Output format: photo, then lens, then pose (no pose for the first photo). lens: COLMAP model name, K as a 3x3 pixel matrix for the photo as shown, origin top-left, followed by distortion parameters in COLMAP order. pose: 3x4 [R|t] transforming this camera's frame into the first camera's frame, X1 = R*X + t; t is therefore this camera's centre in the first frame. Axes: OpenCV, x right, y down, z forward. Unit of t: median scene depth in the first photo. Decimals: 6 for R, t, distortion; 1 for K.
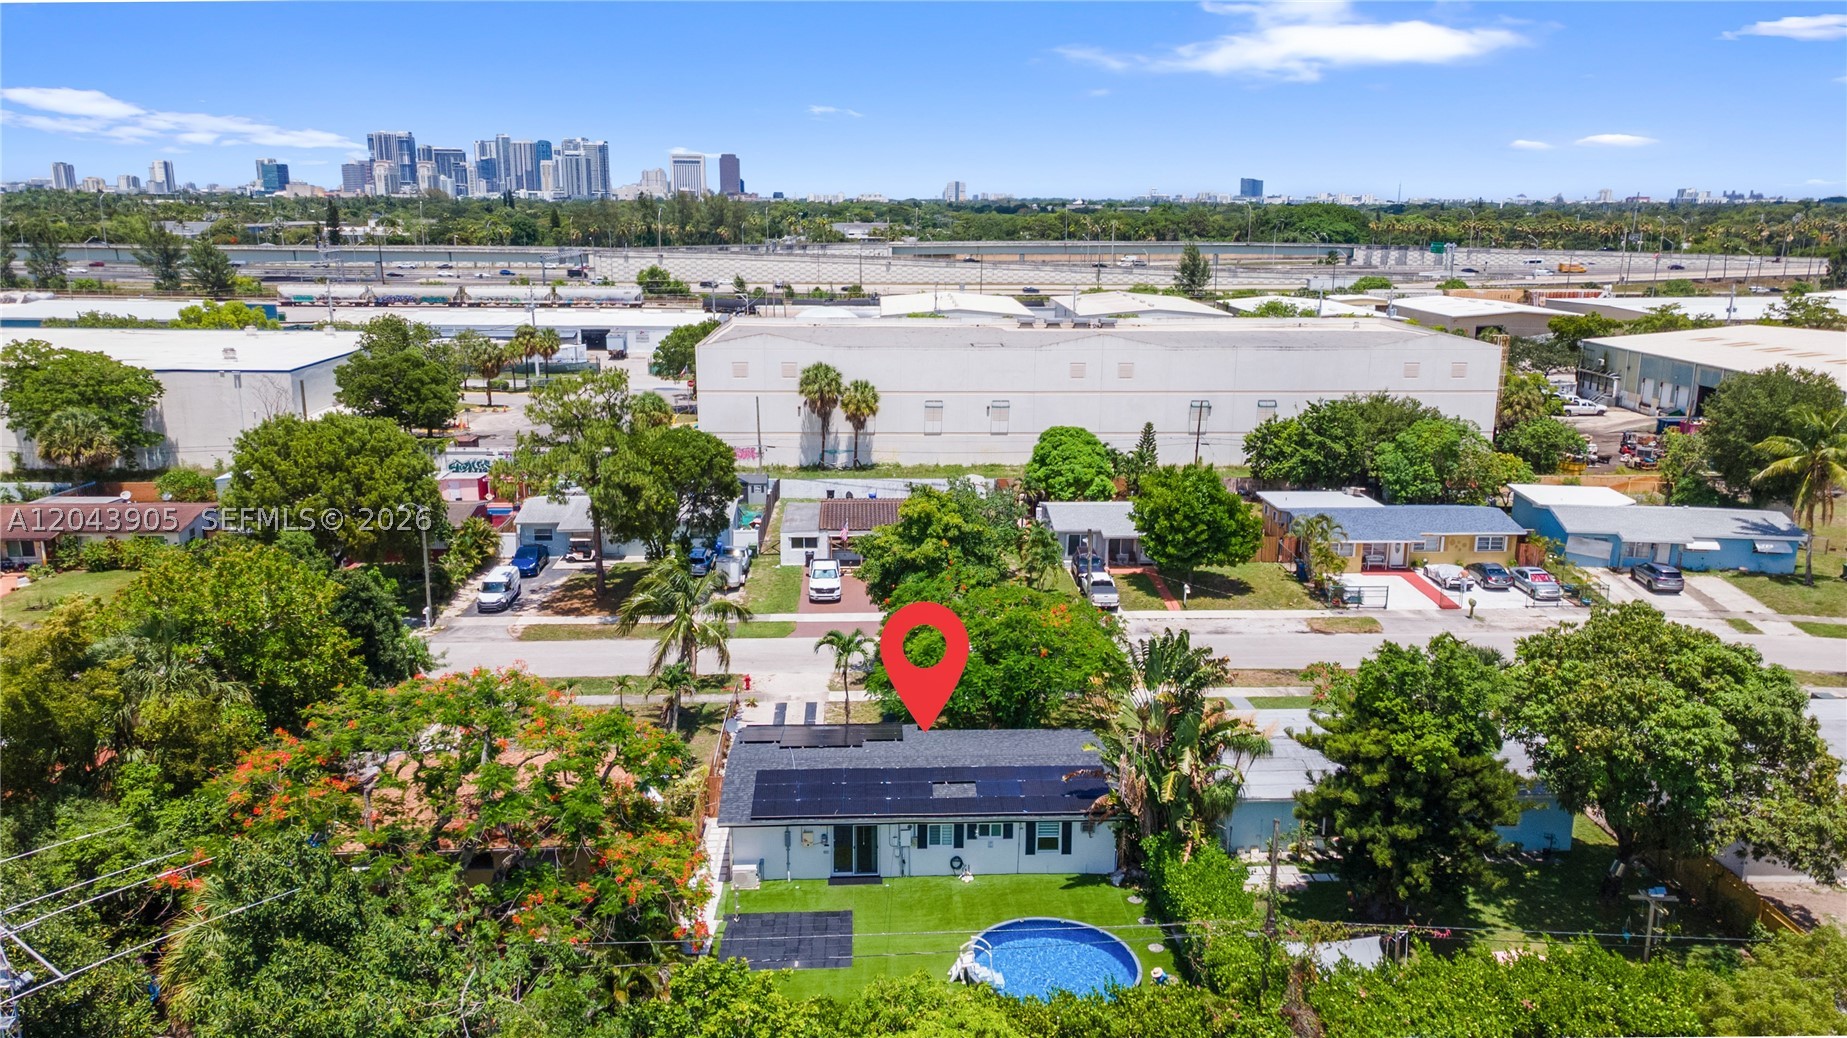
lens RADIAL K [[1367.5, 0, 909.5], [0, 1367.5, 475.5], [0, 0, 1]] dist [0.034687, 0.005305]
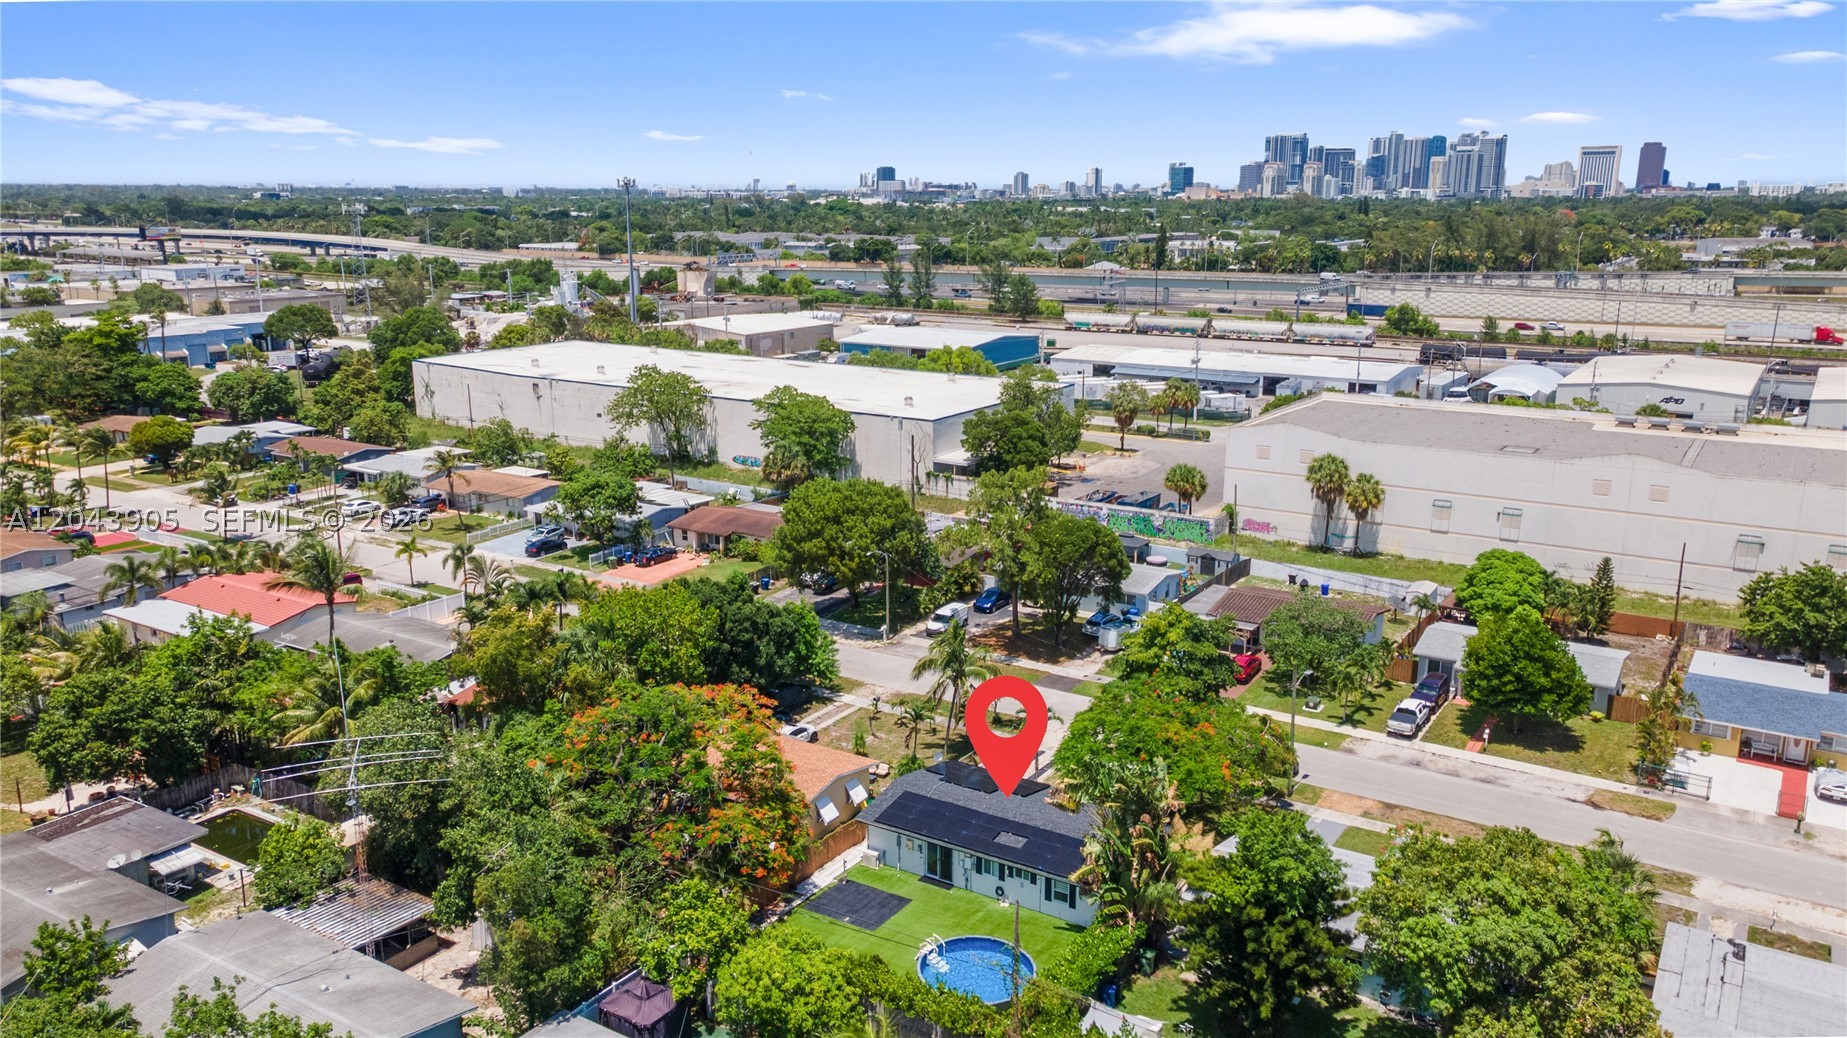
lens RADIAL K [[1367.5, 0, 909.5], [0, 1367.5, 475.5], [0, 0, 1]] dist [0.034687, 0.005305]
pose [[0.811204, 0.108890, -0.574535, 0.349468], [-0.105397, 0.993645, 0.039509, -0.088190], [0.575186, 0.028505, 0.817526, -0.096262]]
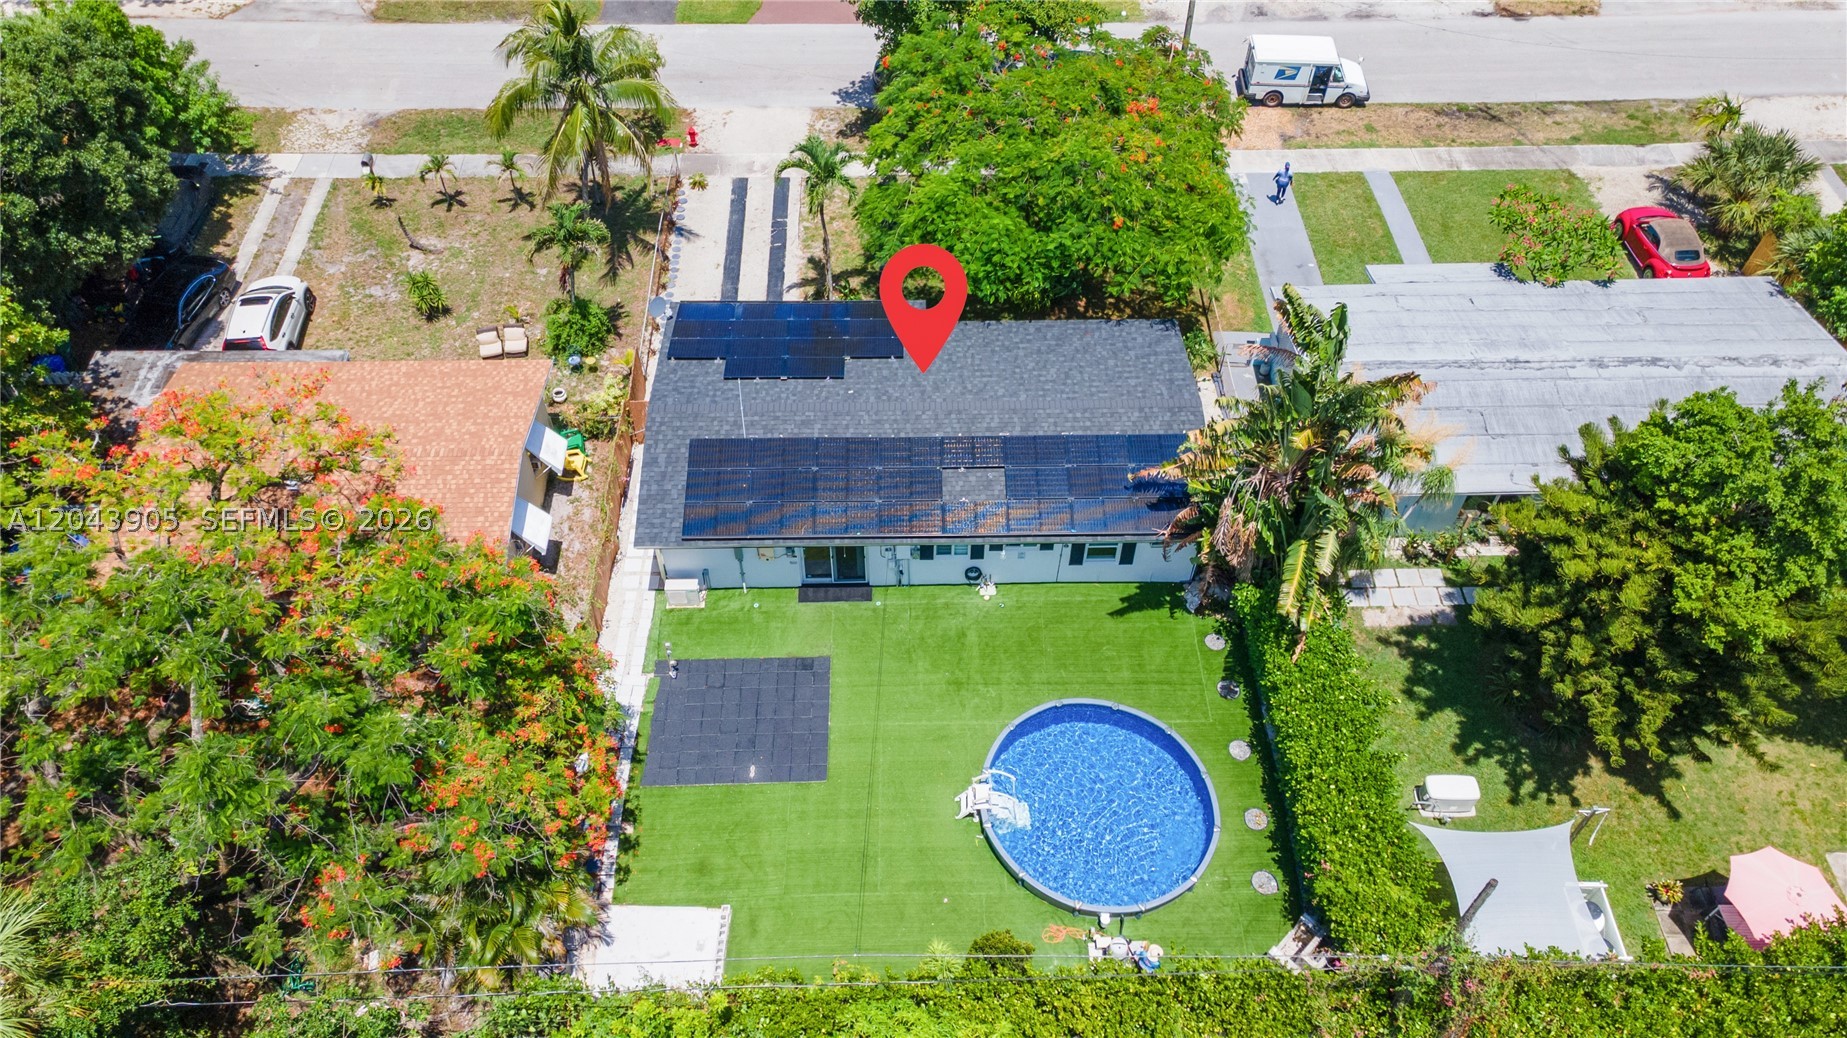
lens RADIAL K [[1367.5, 0, 909.5], [0, 1367.5, 475.5], [0, 0, 1]] dist [0.034687, 0.005305]
pose [[0.999810, 0.015697, -0.011568, 0.003865], [-0.005416, 0.793497, 0.608551, -0.098859], [0.018732, -0.608372, 0.793431, 0.223854]]
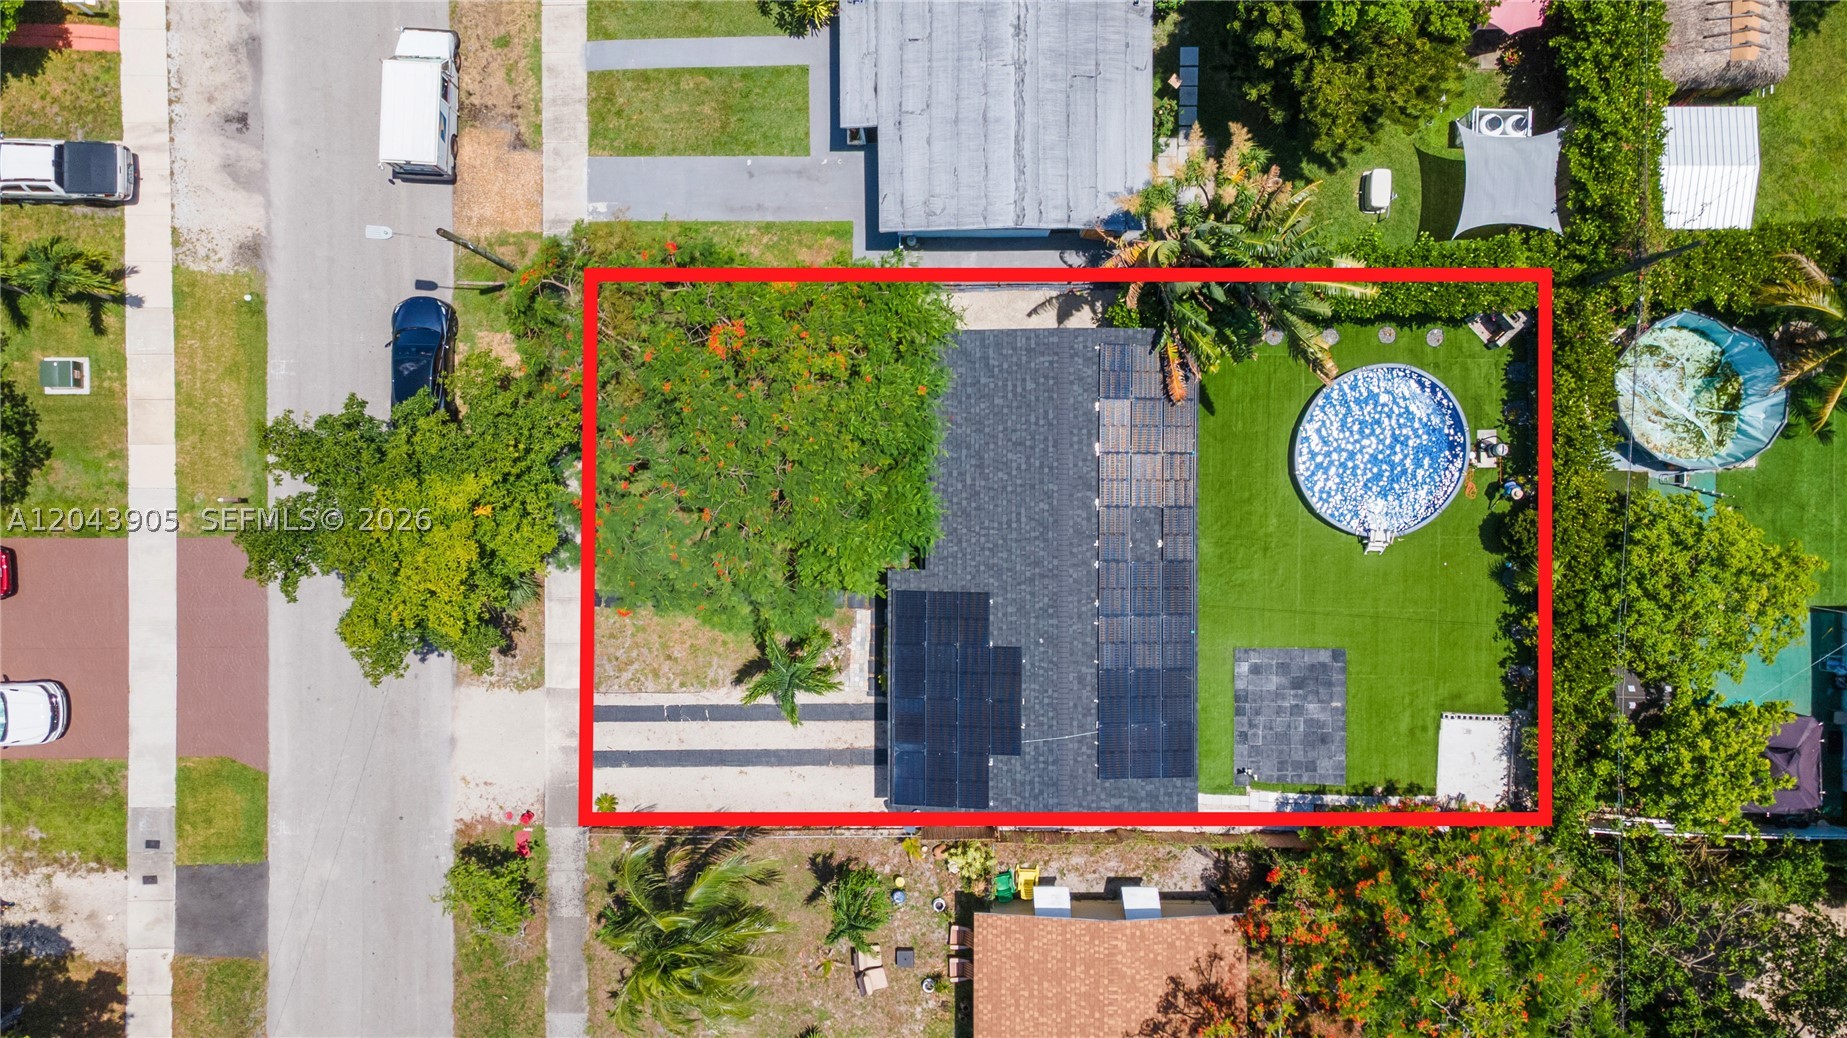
lens RADIAL K [[1367.5, 0, 909.5], [0, 1367.5, 475.5], [0, 0, 1]] dist [0.034687, 0.005305]
pose [[0.031953, -0.999291, 0.019897, 0.022525], [0.195834, 0.025781, 0.980298, -0.302352], [-0.980116, -0.027427, 0.196519, 0.495694]]
